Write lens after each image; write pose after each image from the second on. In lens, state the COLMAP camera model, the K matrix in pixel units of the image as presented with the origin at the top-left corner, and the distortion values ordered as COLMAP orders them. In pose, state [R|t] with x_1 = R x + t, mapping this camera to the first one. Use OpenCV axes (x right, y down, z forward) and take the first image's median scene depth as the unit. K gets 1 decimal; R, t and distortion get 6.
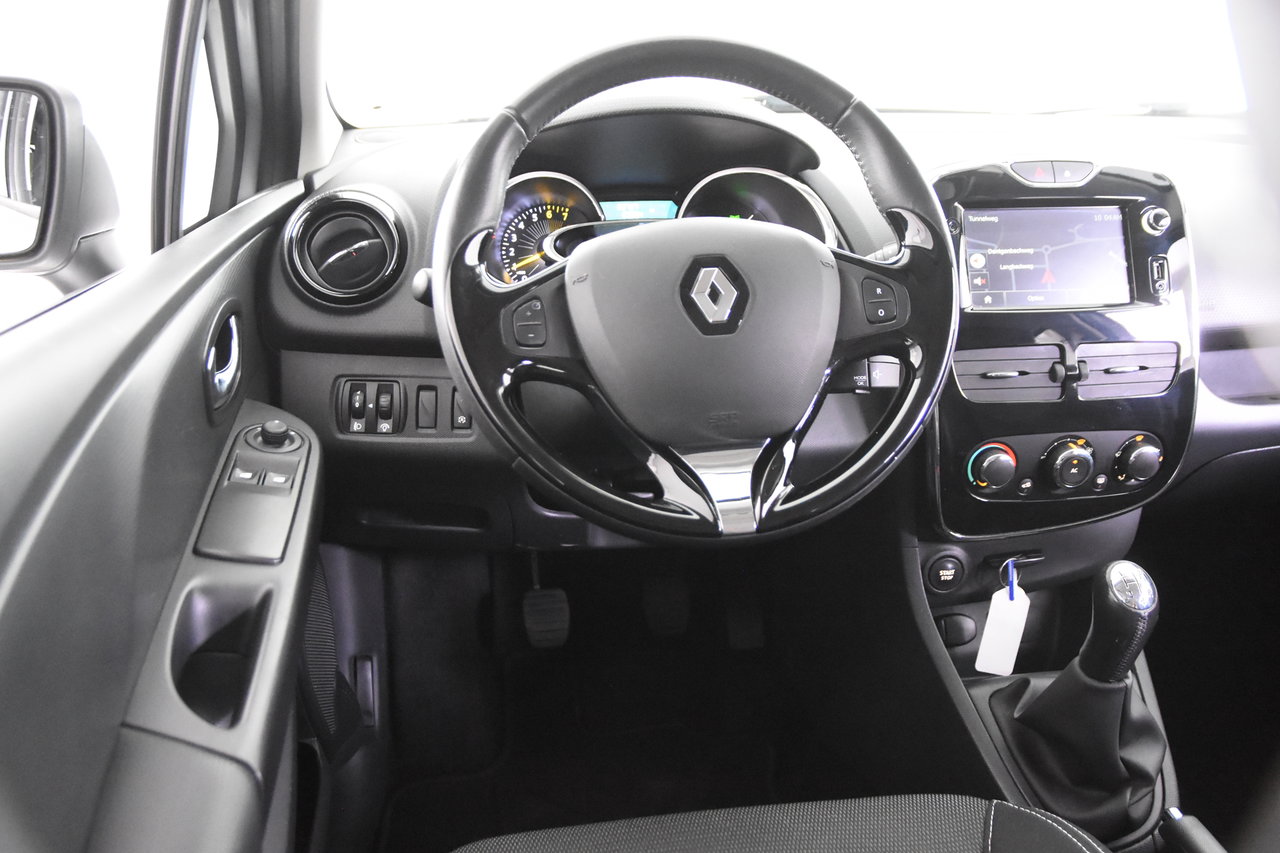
lens RADIAL K [[1228.8, 0, 640.0], [0, 1228.8, 426.5], [0, 0, 1]] dist [-0.001476, 0.008834]
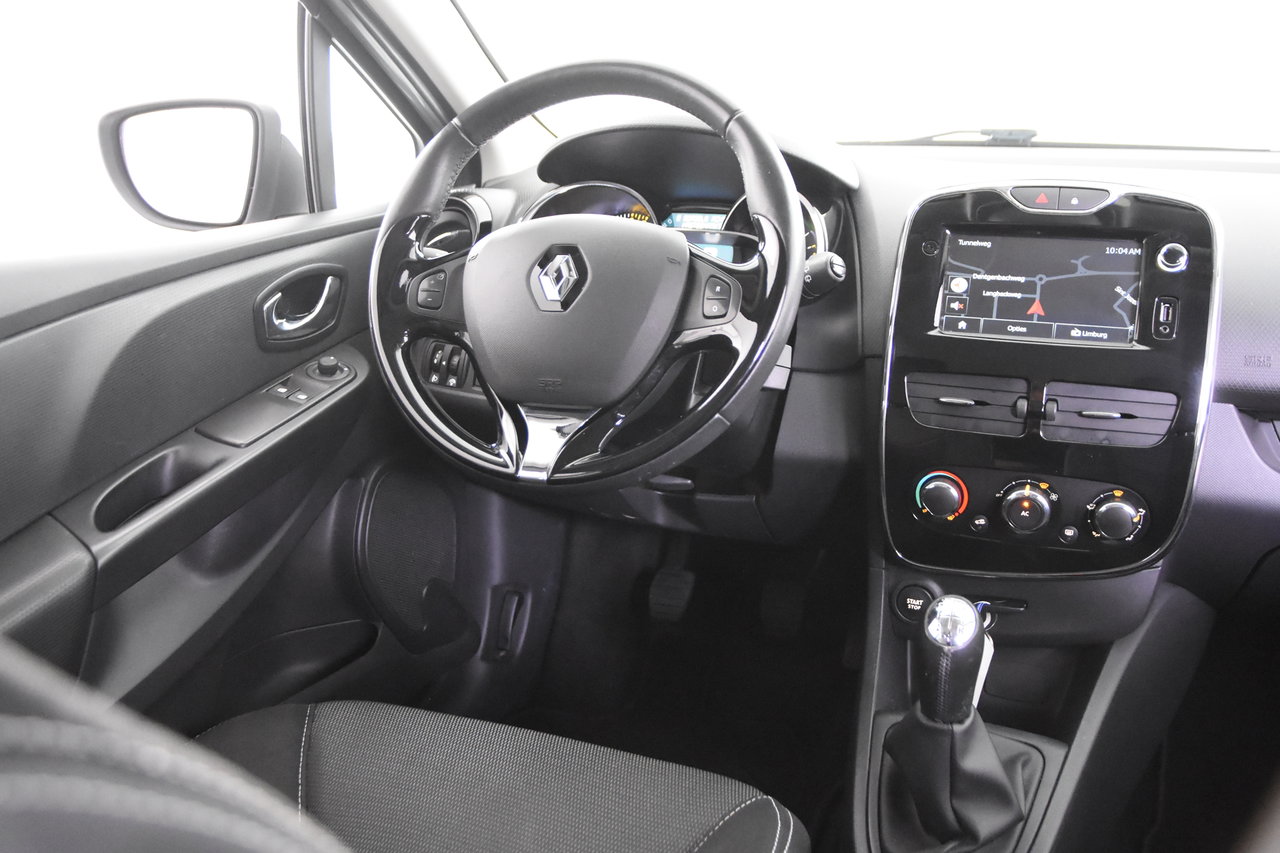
lens RADIAL K [[1228.8, 0, 640.0], [0, 1228.8, 426.5], [0, 0, 1]] dist [-0.001476, 0.008834]
pose [[0.850308, 0.132189, -0.509414, 0.571216], [-0.153171, 0.988199, 0.000758, 0.014430], [0.503502, 0.077383, 0.860521, 0.040910]]
